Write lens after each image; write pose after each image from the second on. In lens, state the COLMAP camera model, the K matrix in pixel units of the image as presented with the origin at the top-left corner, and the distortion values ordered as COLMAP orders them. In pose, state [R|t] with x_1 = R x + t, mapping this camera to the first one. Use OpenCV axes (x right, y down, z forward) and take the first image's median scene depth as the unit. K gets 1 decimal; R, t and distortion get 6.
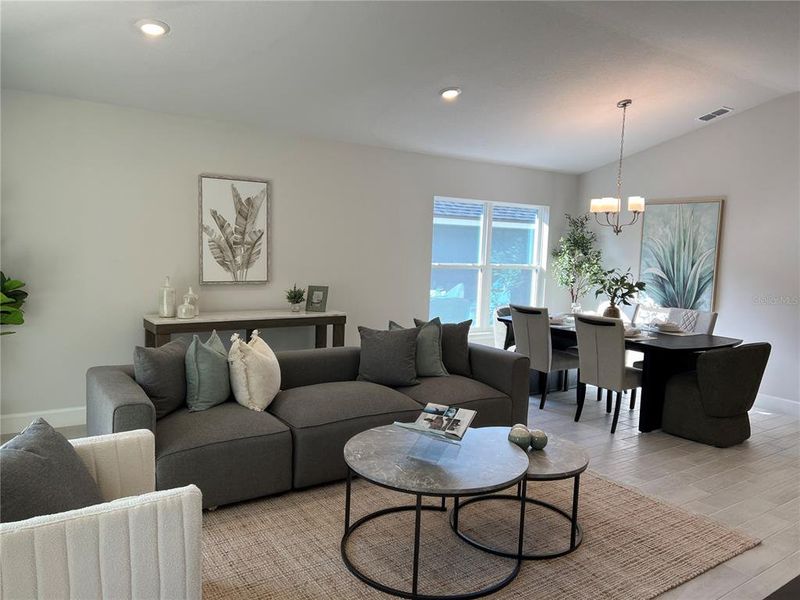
lens RADIAL K [[582.2, 0, 400.0], [0, 582.2, 300.0], [0, 0, 1]] dist [-0.000789, -0.000168]
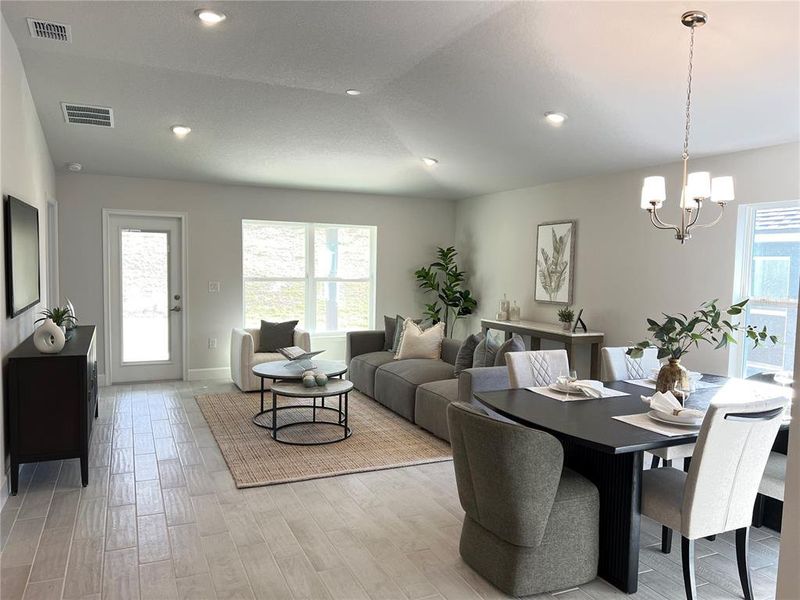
lens RADIAL K [[582.2, 0, 400.0], [0, 582.2, 300.0], [0, 0, 1]] dist [-0.000789, -0.000168]
pose [[-0.188312, 0.022335, -0.981855, 1.071125], [-0.117408, 0.992060, 0.045085, -0.054485], [0.975066, 0.123768, -0.184194, 0.917071]]
